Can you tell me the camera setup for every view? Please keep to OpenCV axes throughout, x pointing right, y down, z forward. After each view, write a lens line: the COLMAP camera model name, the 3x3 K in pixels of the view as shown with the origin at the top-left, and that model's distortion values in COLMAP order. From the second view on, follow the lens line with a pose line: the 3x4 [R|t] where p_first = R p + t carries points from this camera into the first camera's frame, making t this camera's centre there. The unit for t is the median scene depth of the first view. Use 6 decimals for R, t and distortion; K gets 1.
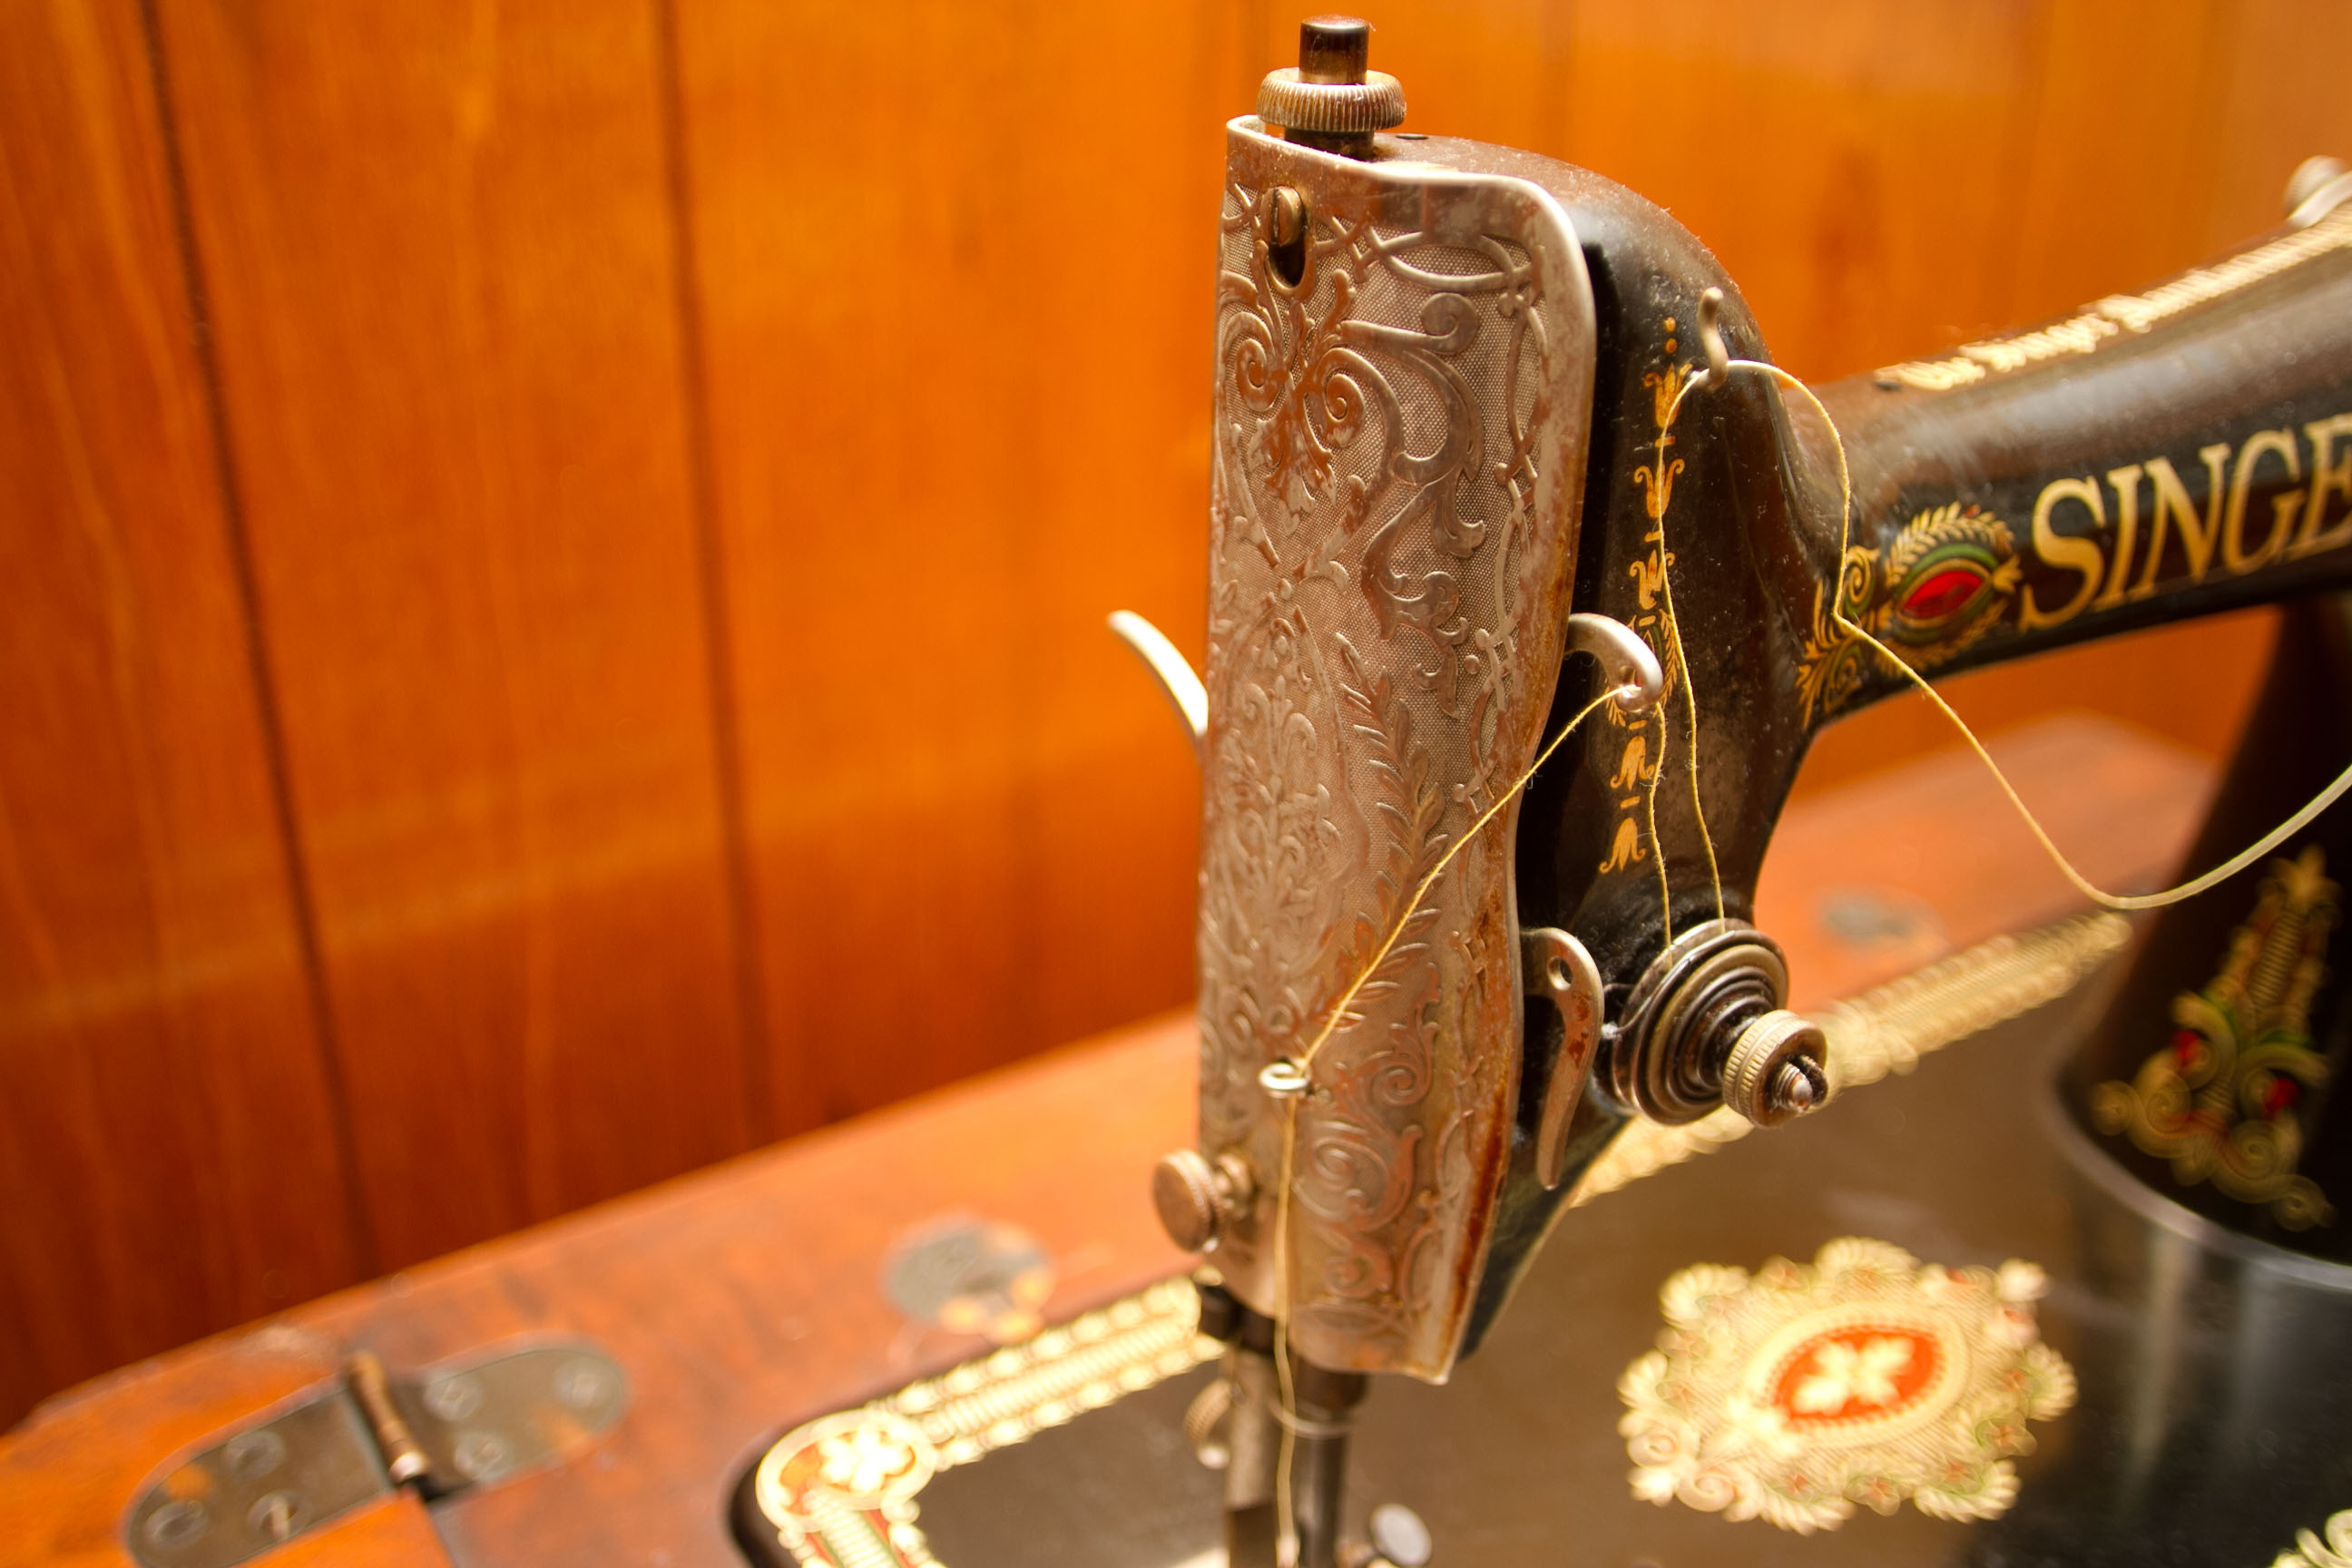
lens RADIAL K [[2248.7, 0, 1176.0], [0, 2248.7, 784.0], [0, 0, 1]] dist [-0.066781, 0.010440]
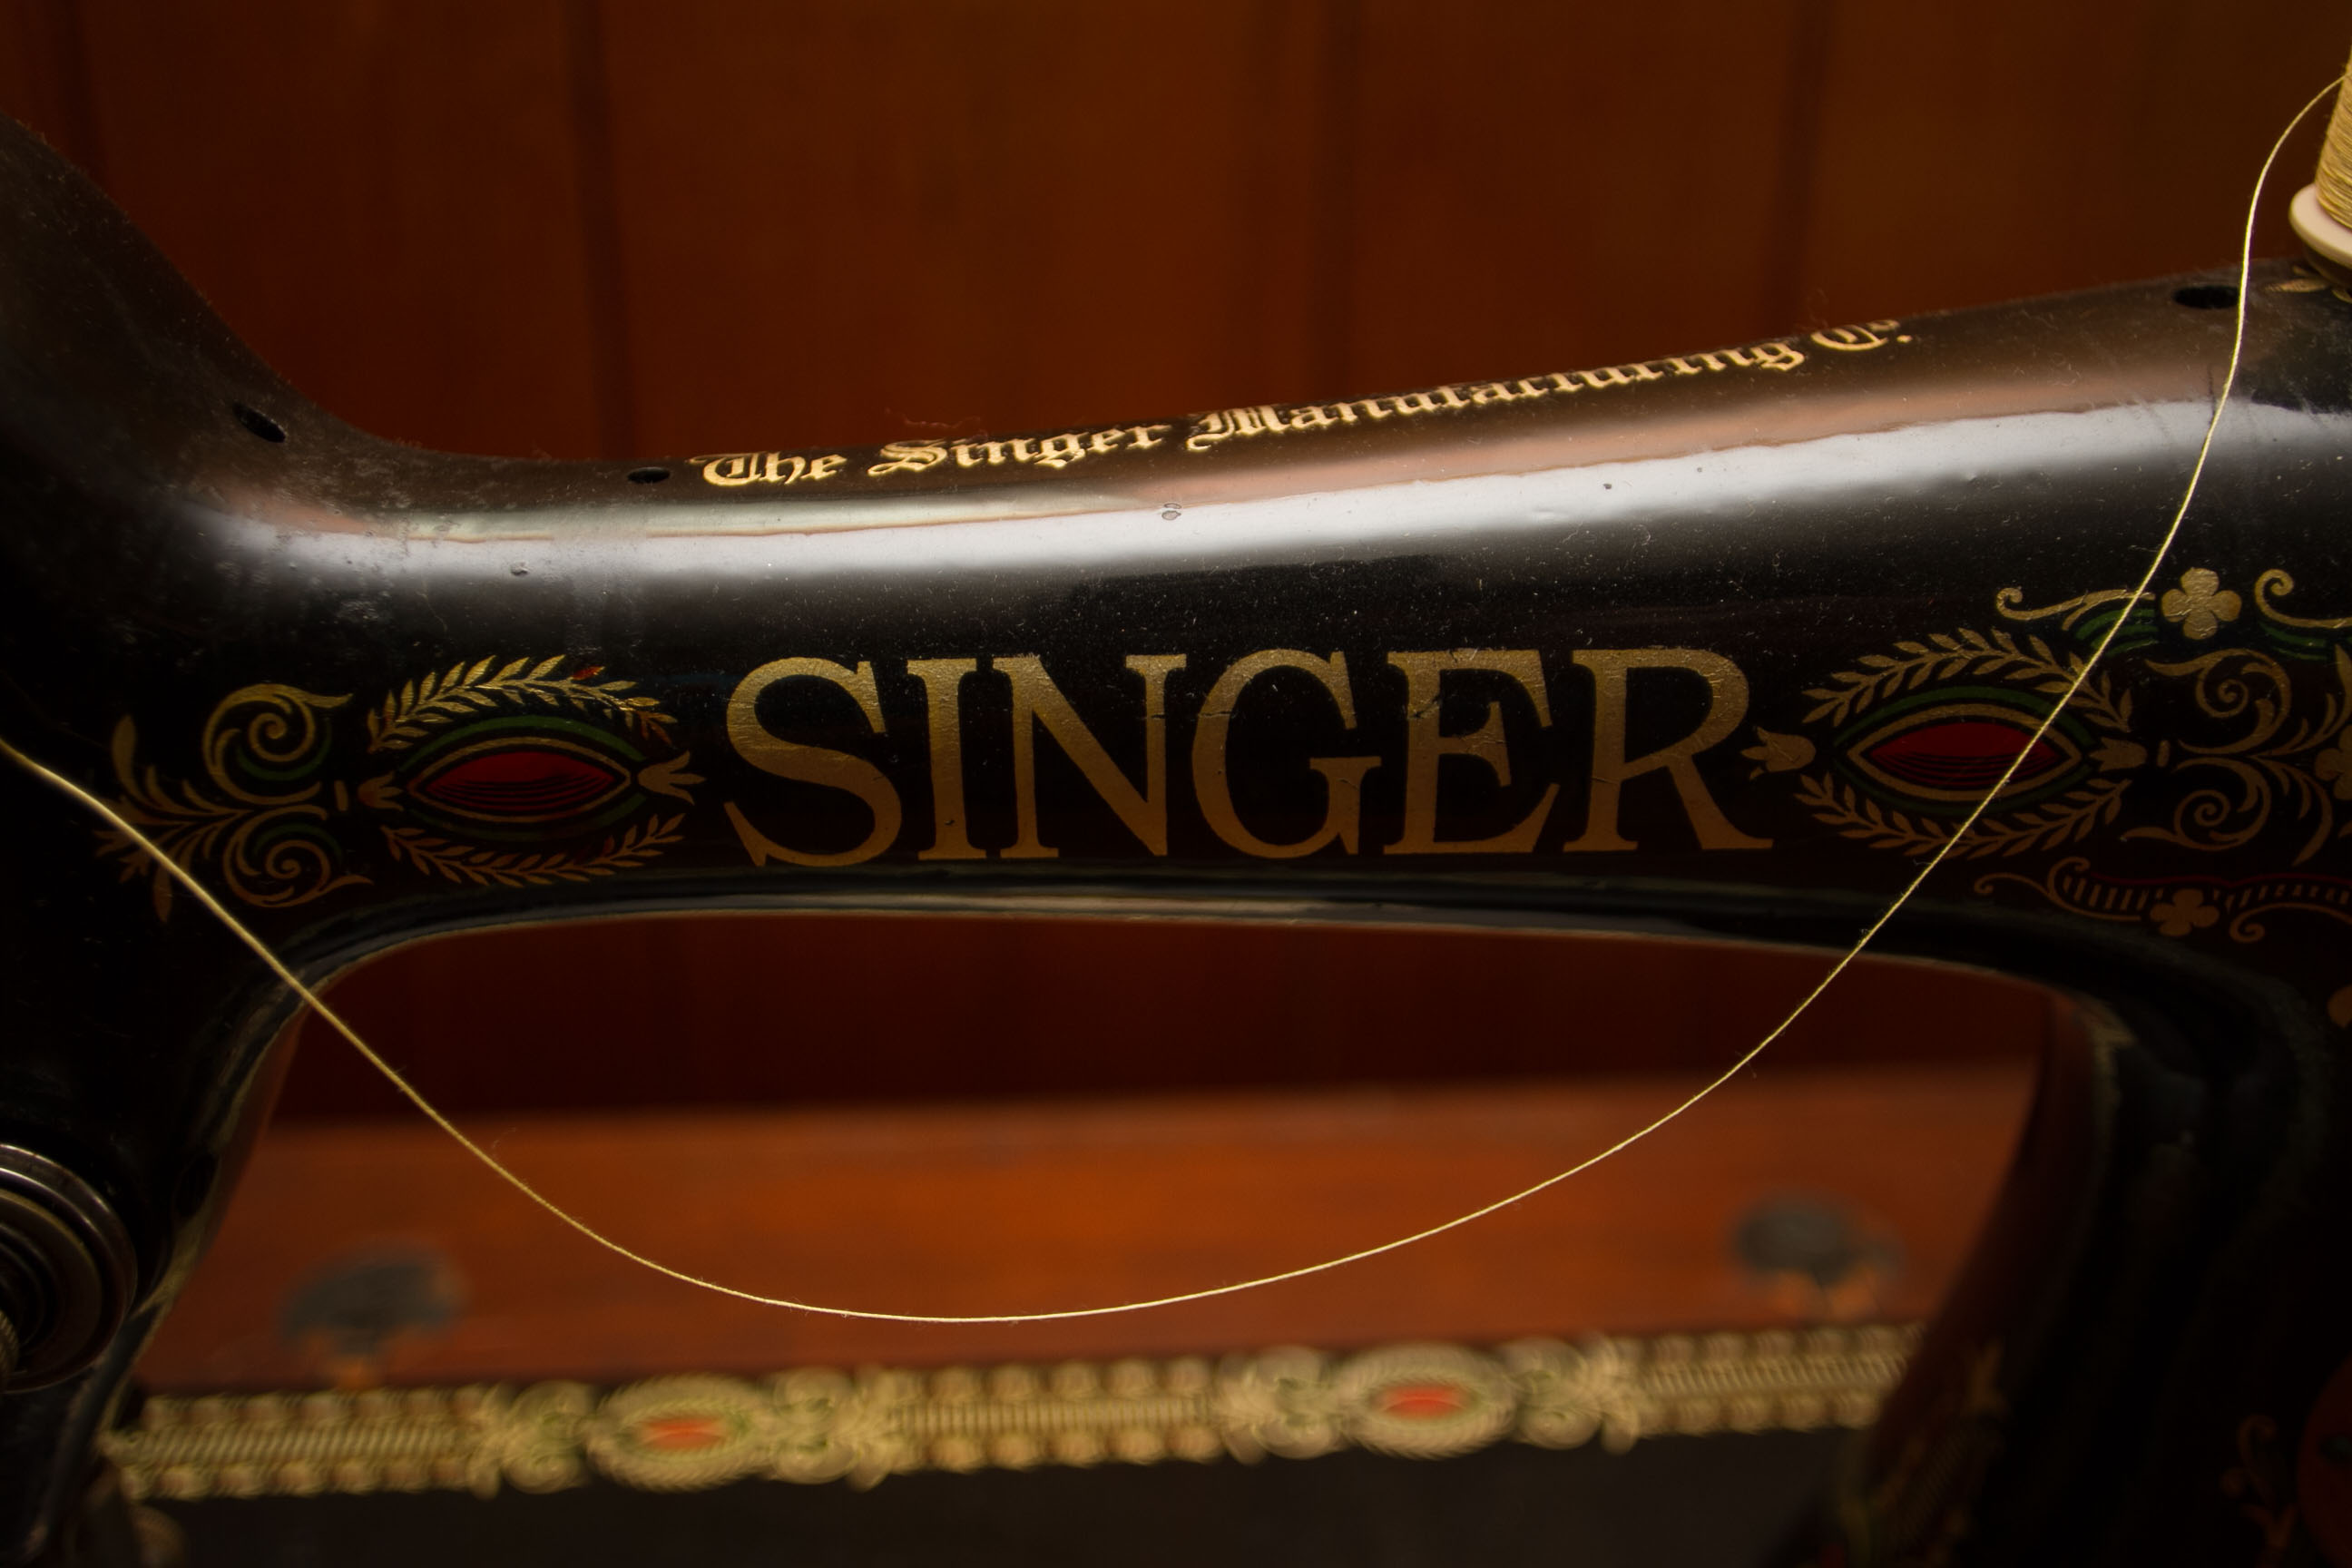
lens RADIAL K [[2187.8, 0, 1168.4], [0, 2187.8, 781.1], [0, 0, 1]] dist [-0.077361, 0.065805]
pose [[0.874053, 0.208981, -0.438587, 0.614711], [-0.208261, 0.976775, 0.050380, -0.121630], [0.438930, 0.047306, 0.897275, 0.370566]]
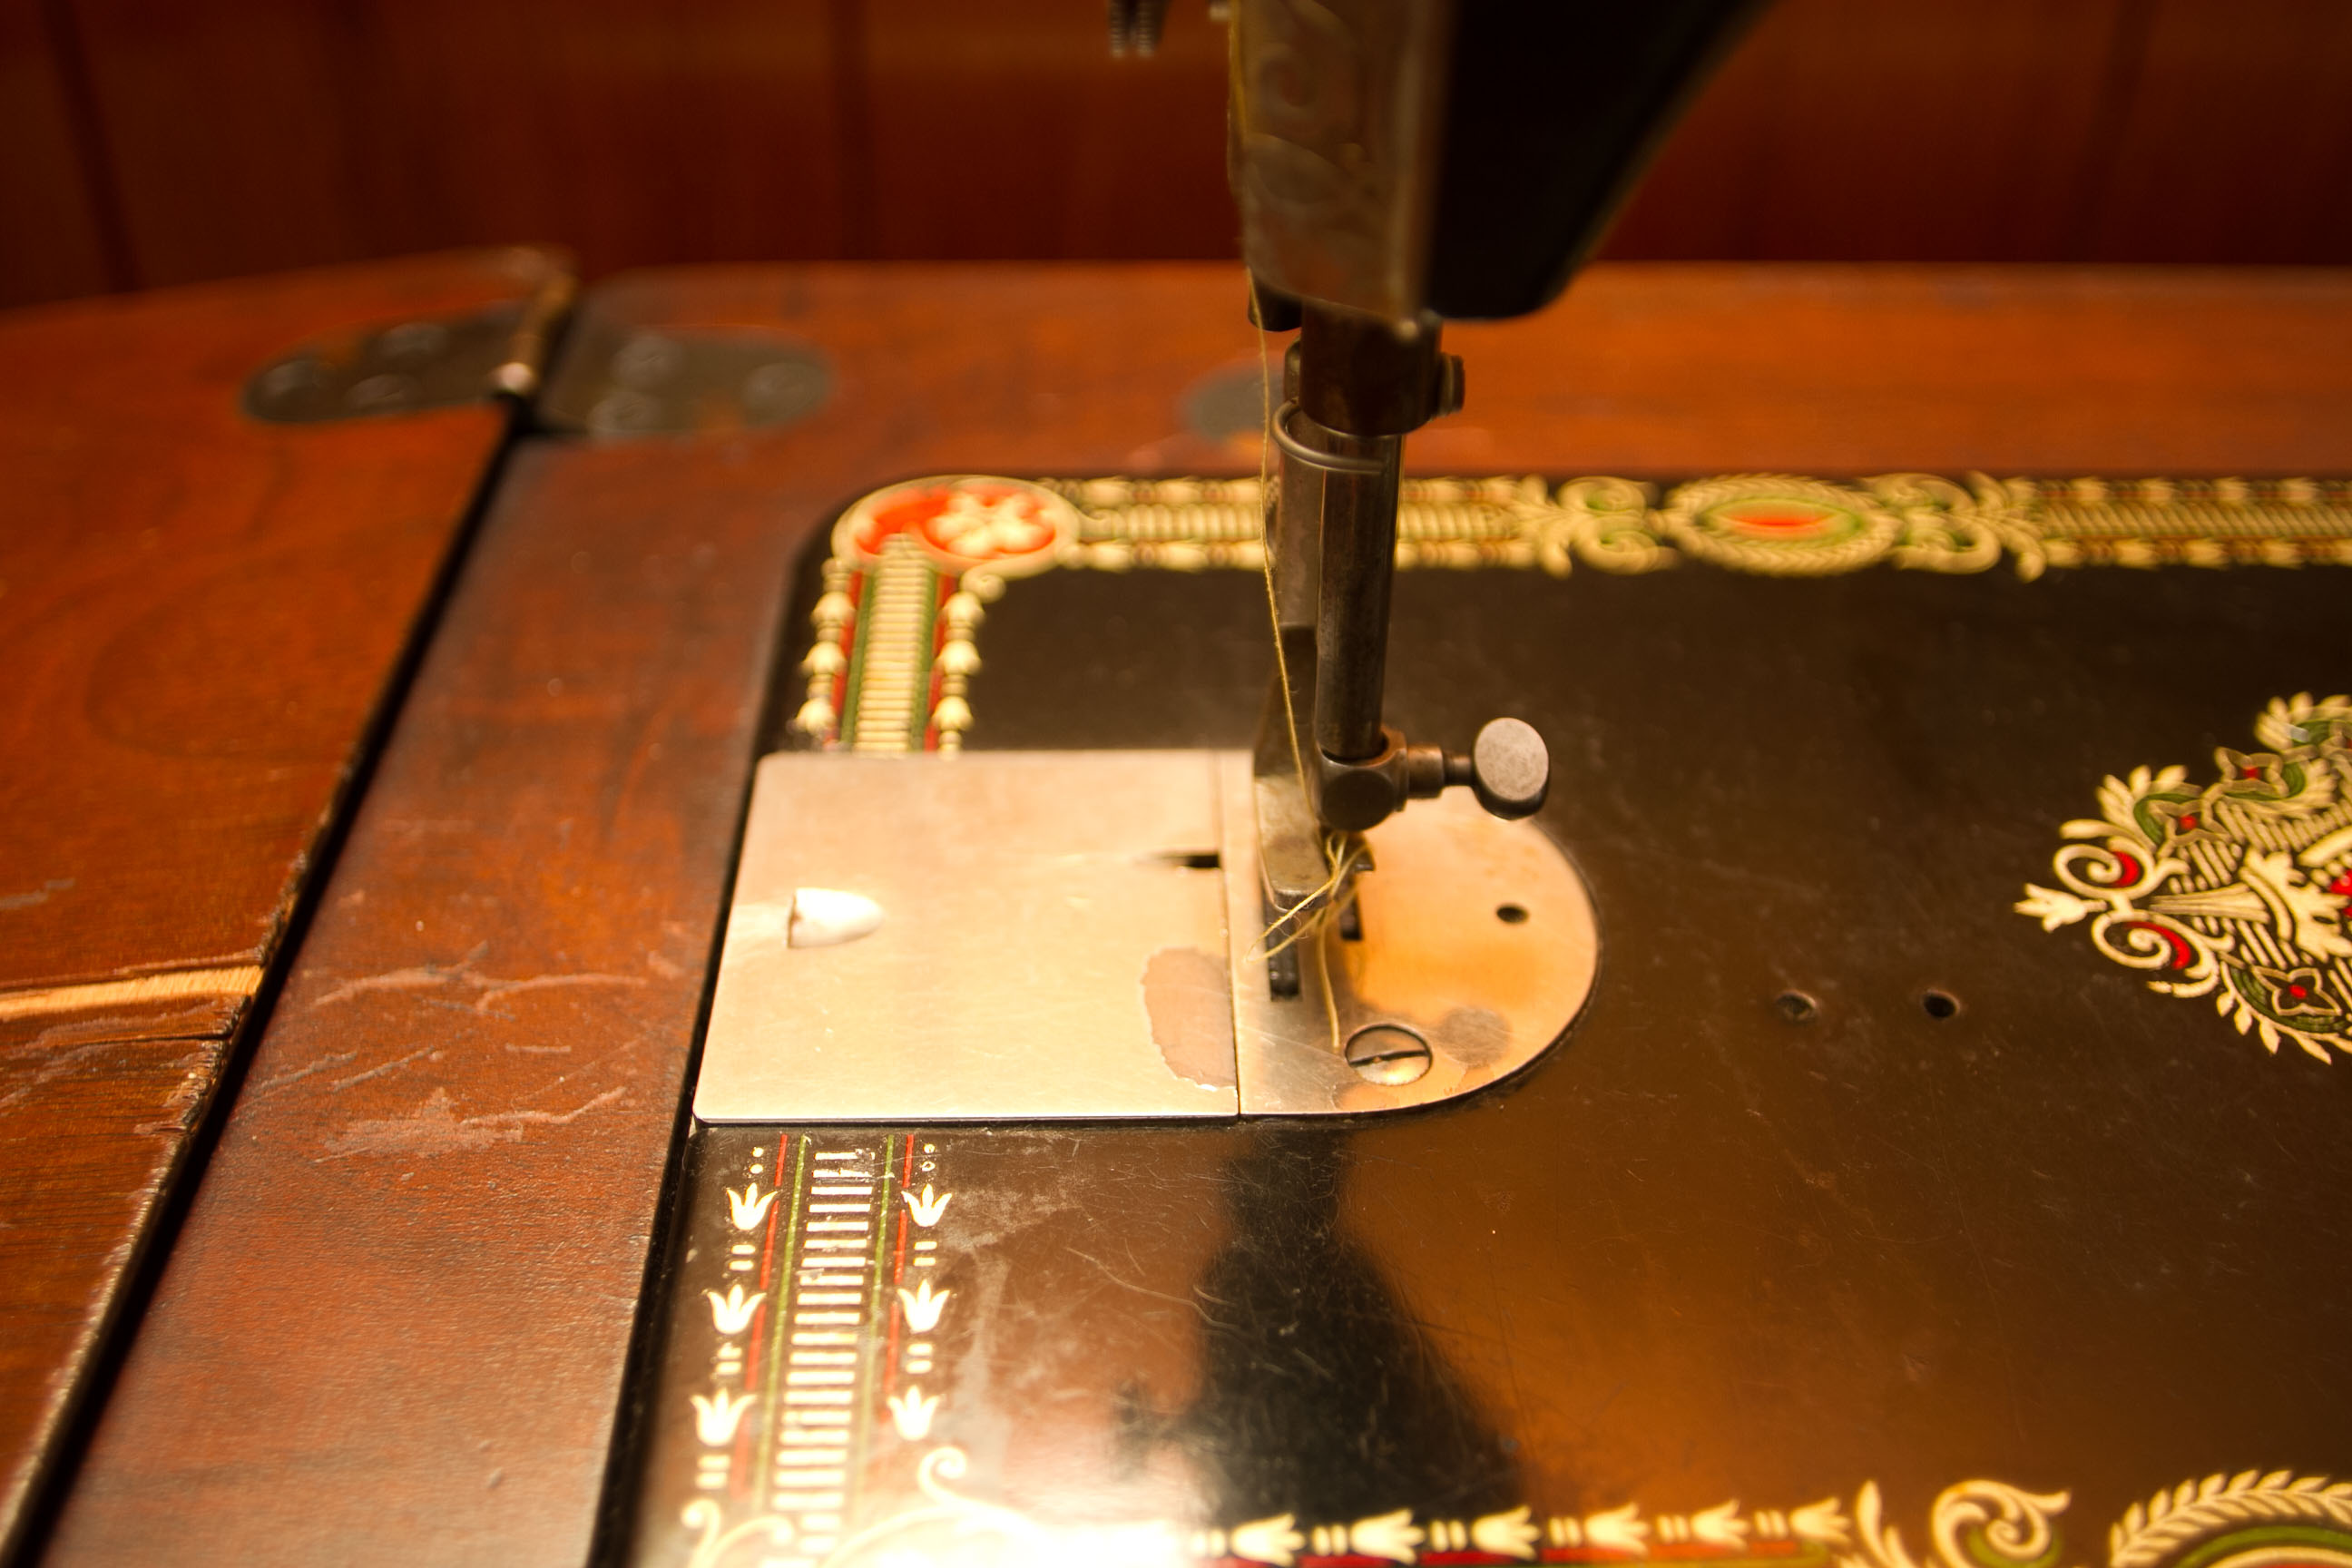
lens RADIAL K [[2248.7, 0, 1176.0], [0, 2248.7, 784.0], [0, 0, 1]] dist [-0.066781, 0.010440]
pose [[0.852476, 0.306621, -0.423400, 0.256737], [-0.227739, 0.946852, 0.227169, 0.199415], [0.470552, -0.097232, 0.876999, 0.363923]]
